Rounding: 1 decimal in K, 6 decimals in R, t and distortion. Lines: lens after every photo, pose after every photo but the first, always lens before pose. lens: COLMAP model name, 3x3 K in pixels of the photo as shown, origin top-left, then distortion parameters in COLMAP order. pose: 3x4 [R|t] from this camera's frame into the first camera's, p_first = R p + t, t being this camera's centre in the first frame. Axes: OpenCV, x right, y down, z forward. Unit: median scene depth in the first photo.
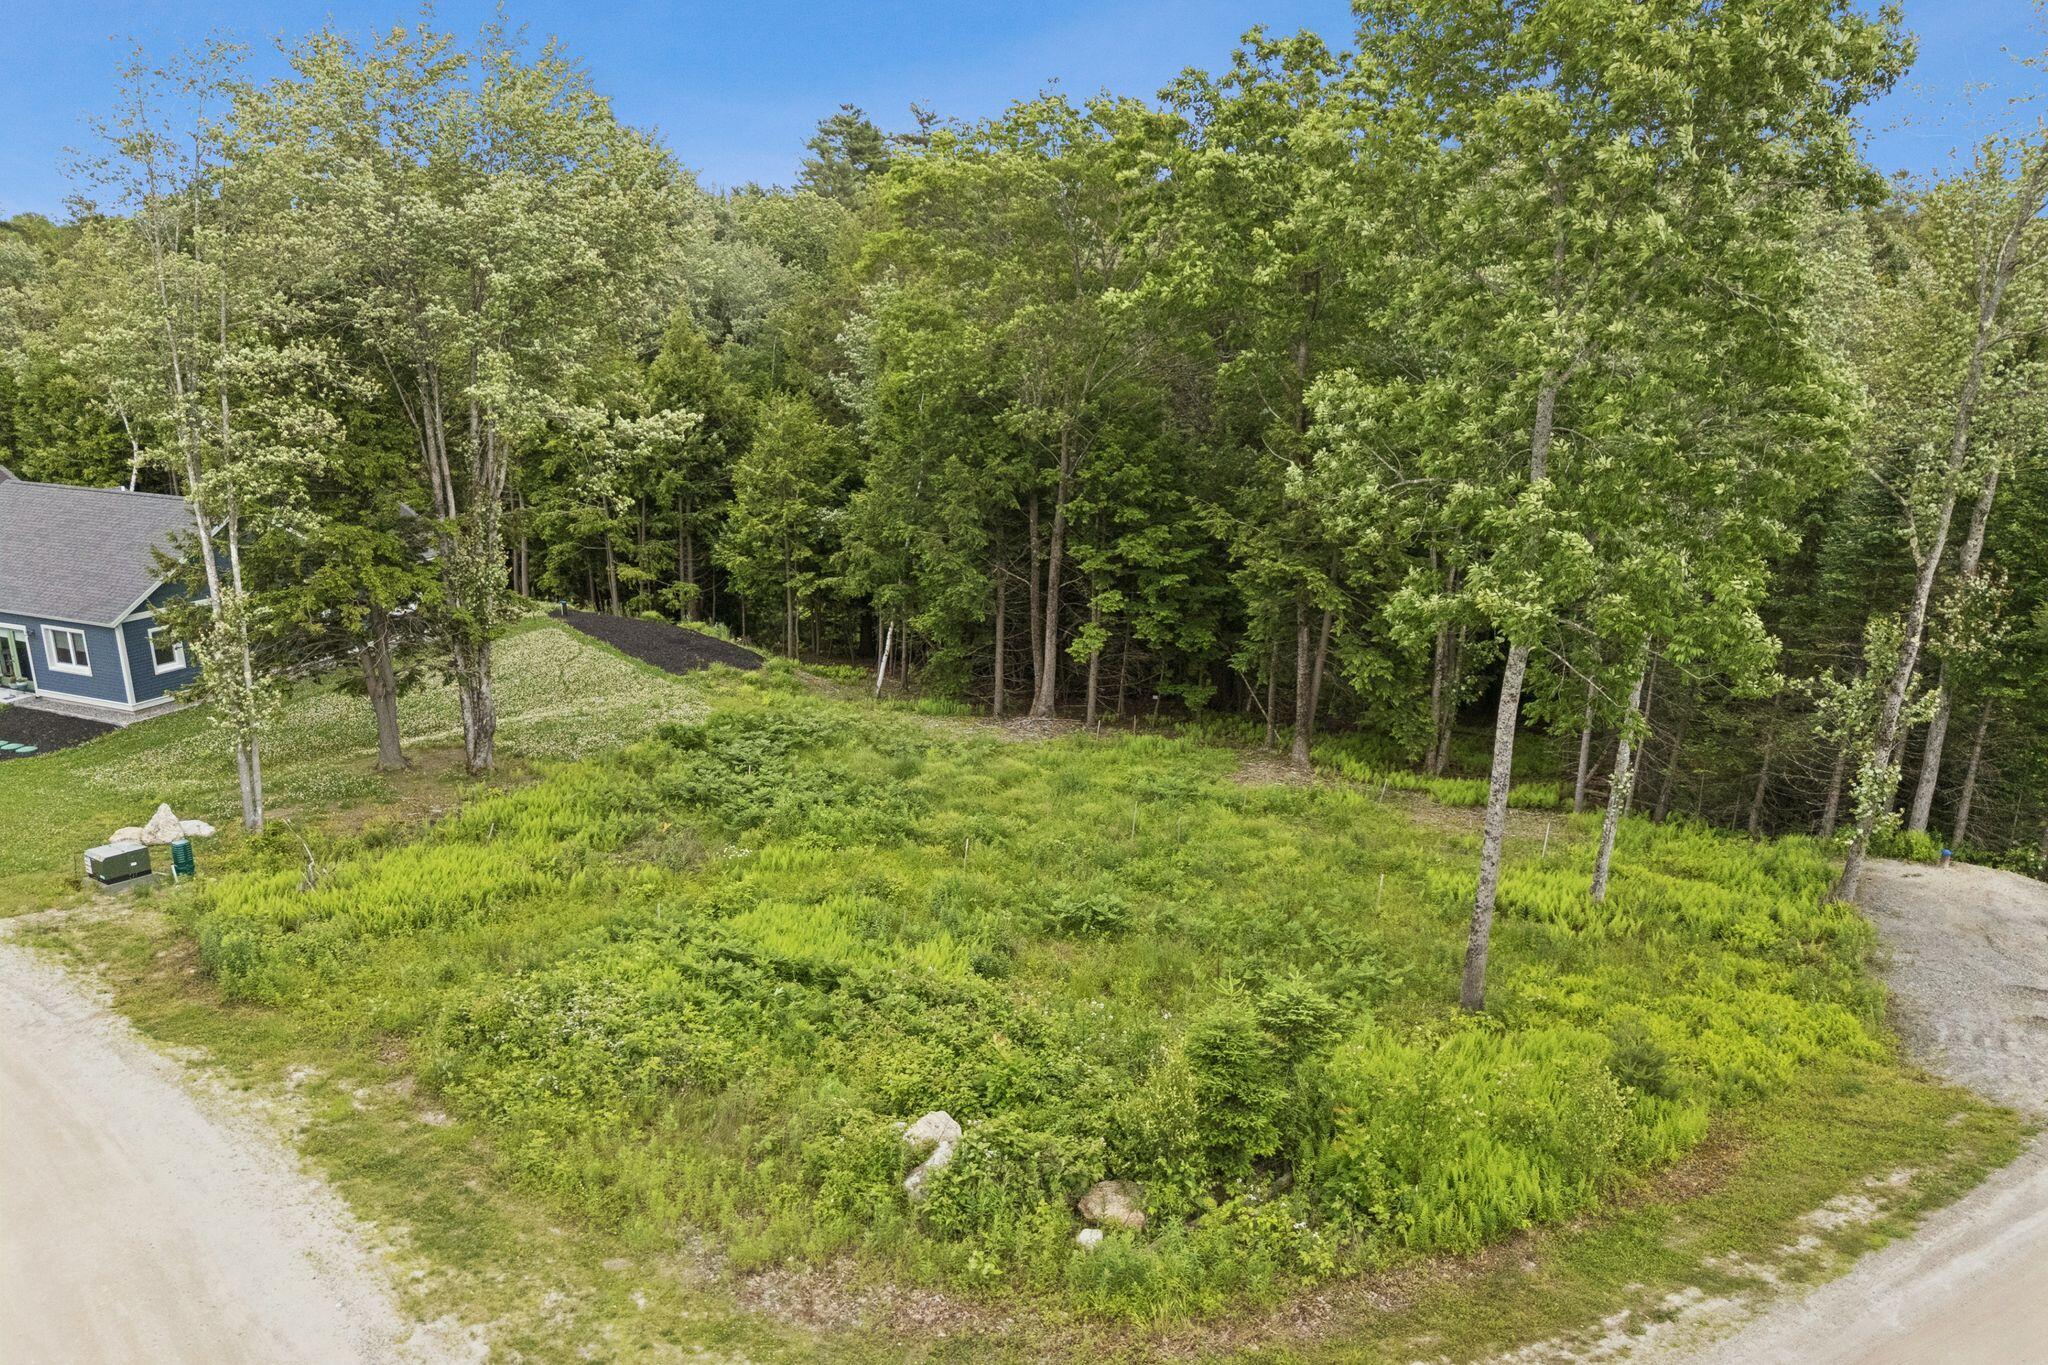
lens RADIAL K [[1503.2, 0, 1019.8], [0, 1503.2, 764.2], [0, 0, 1]] dist [0.077355, -0.065021]
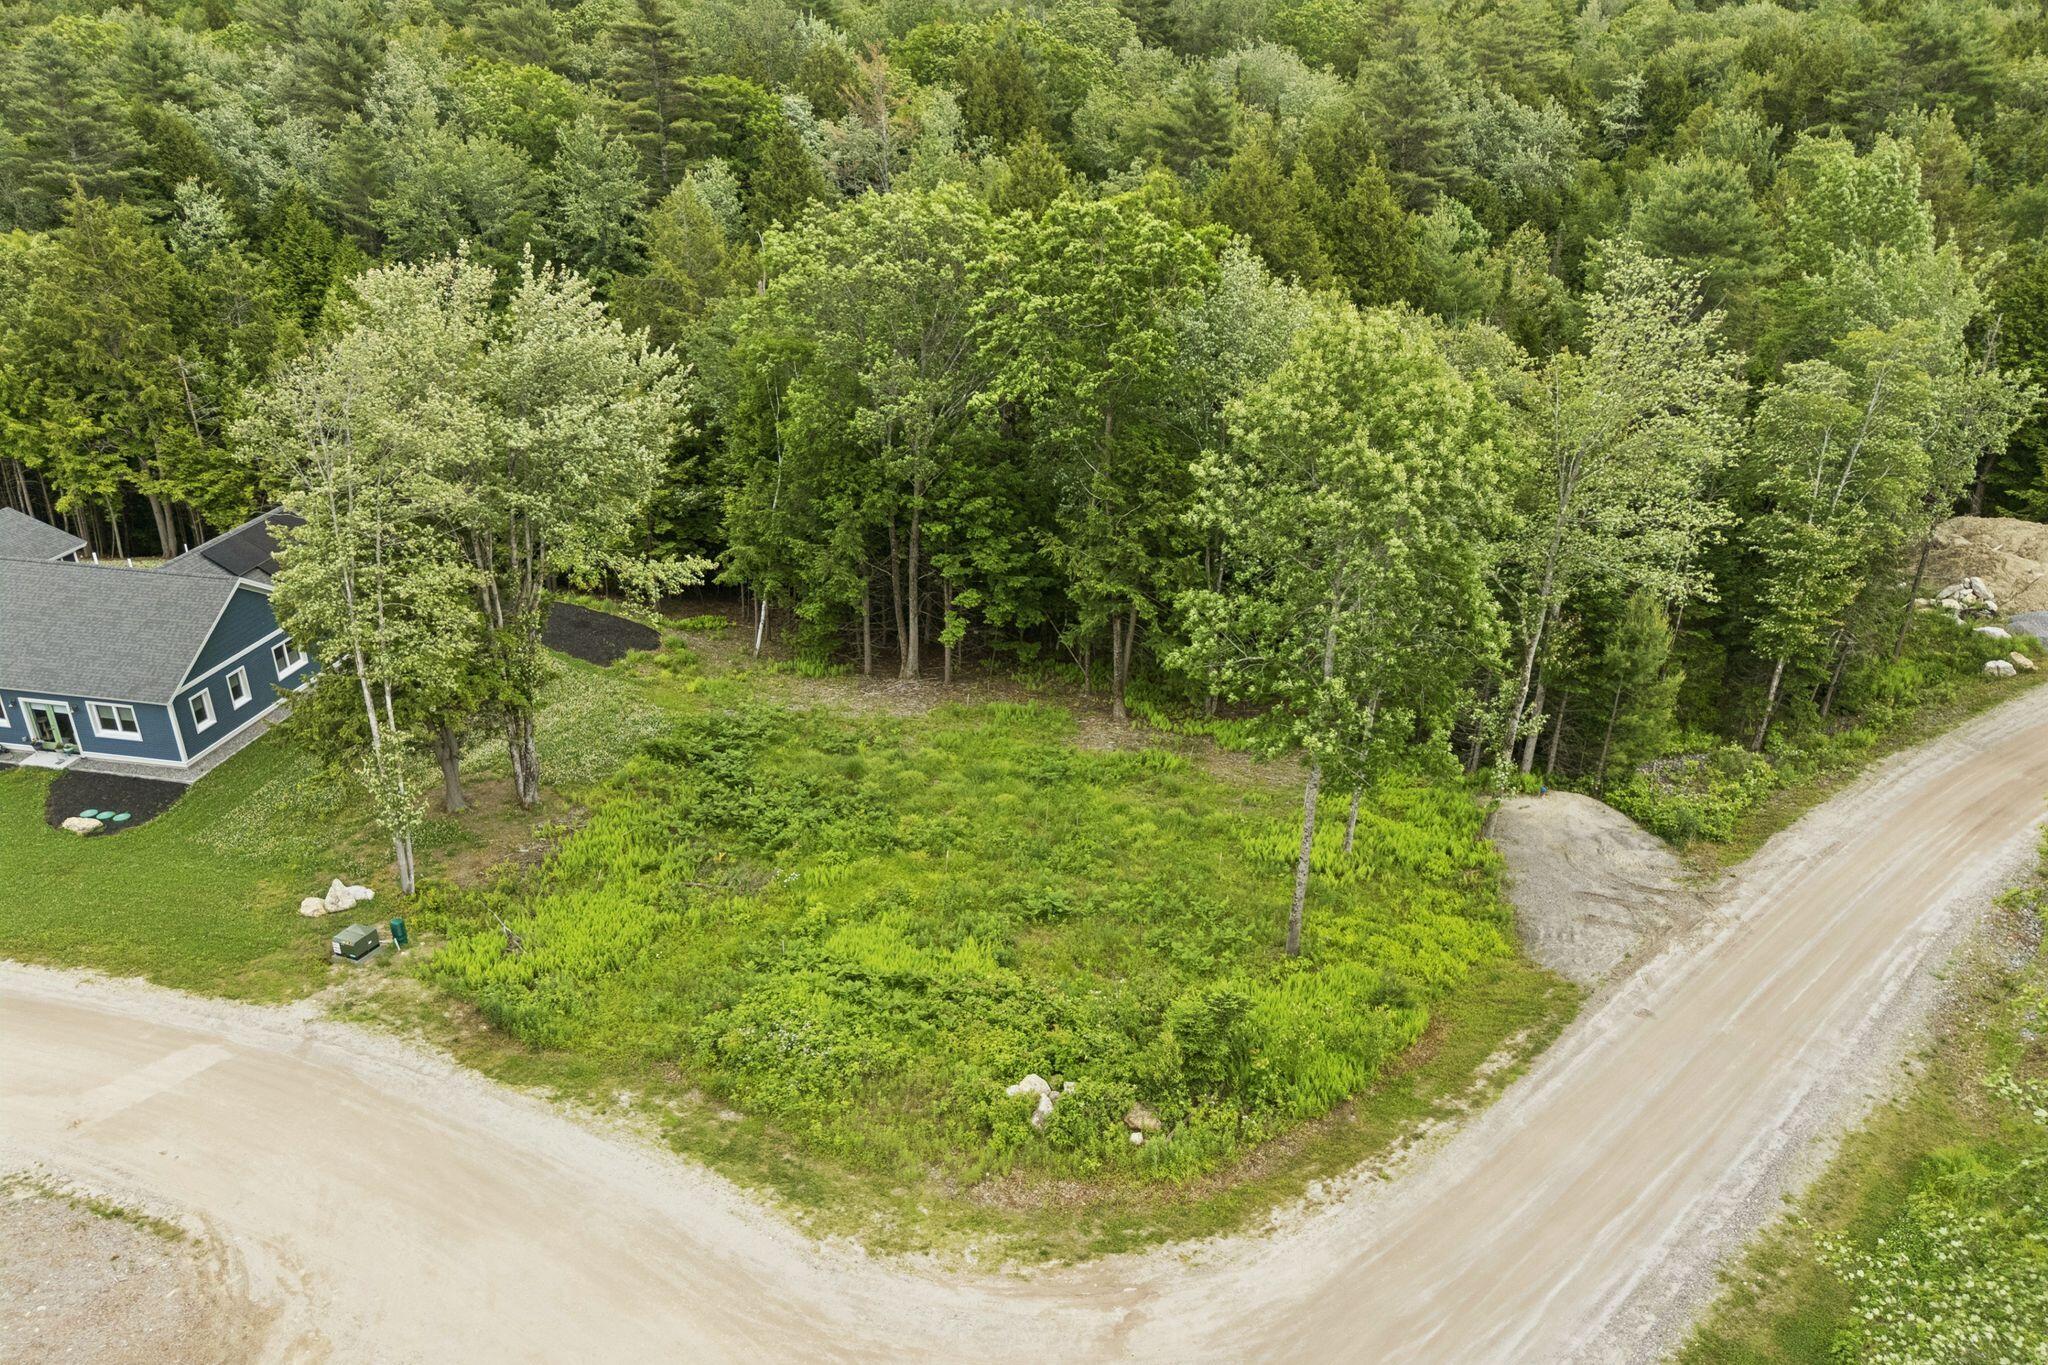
lens RADIAL K [[1503.2, 0, 1019.8], [0, 1503.2, 764.2], [0, 0, 1]] dist [0.077355, -0.065021]
pose [[0.974744, -0.100233, 0.199568, -0.251462], [0.065113, 0.982349, 0.175357, -0.287640], [-0.213622, -0.157934, 0.964066, -0.421717]]
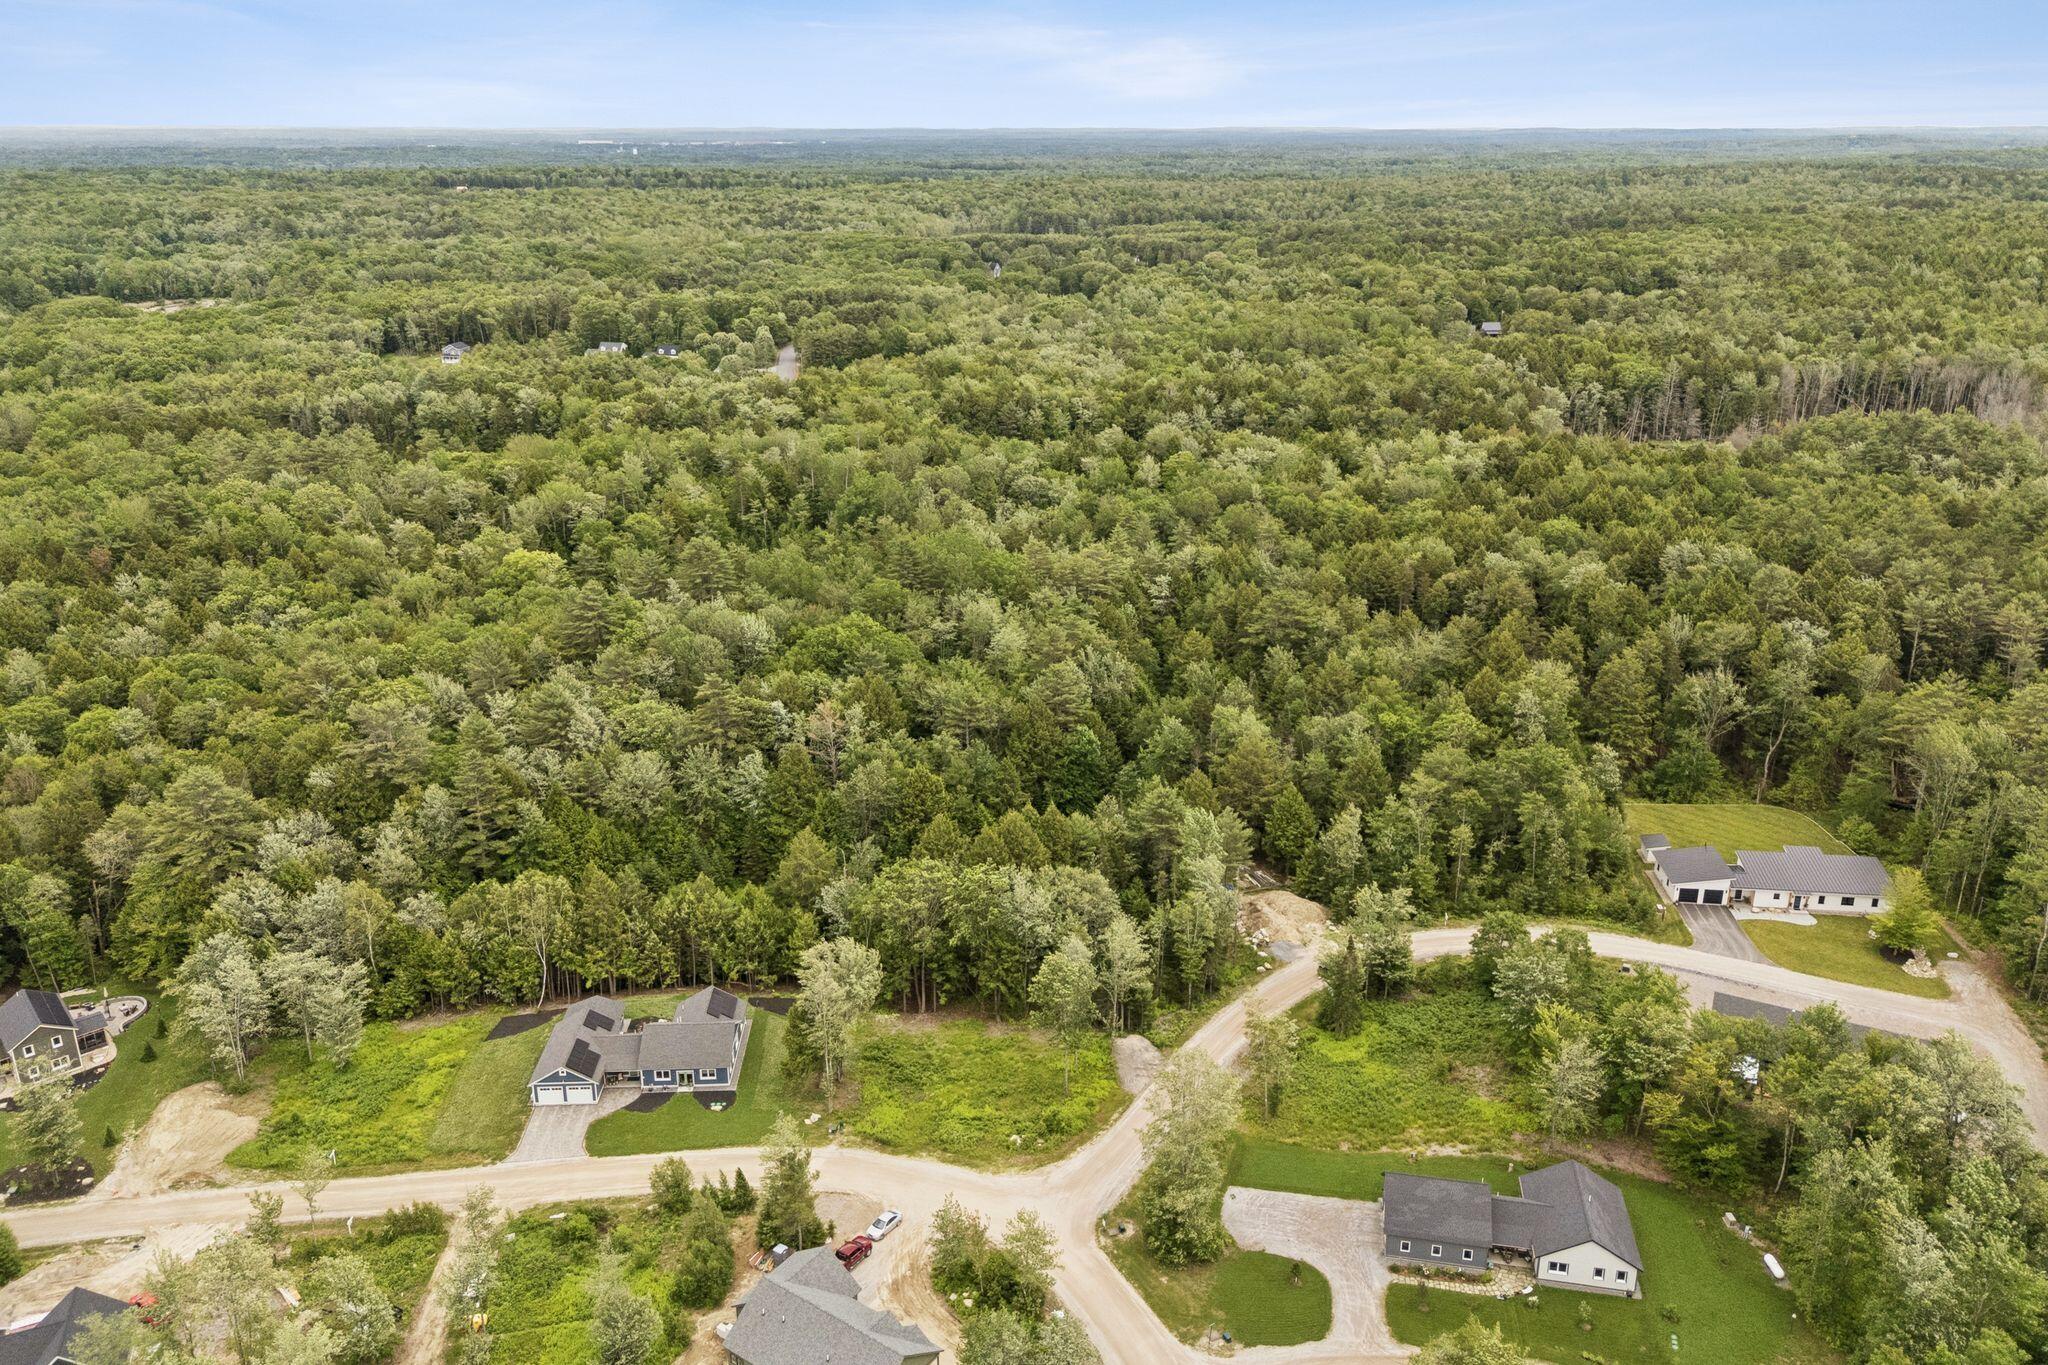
lens RADIAL K [[1502.3, 0, 1021.7], [0, 1502.3, 657.3], [0, 0, 1]] dist [0.056765, -0.008049]
pose [[0.900496, -0.152443, 0.407268, -1.852902], [0.142871, 0.988266, 0.054017, -1.725271], [-0.410724, 0.009545, 0.911710, -4.047936]]
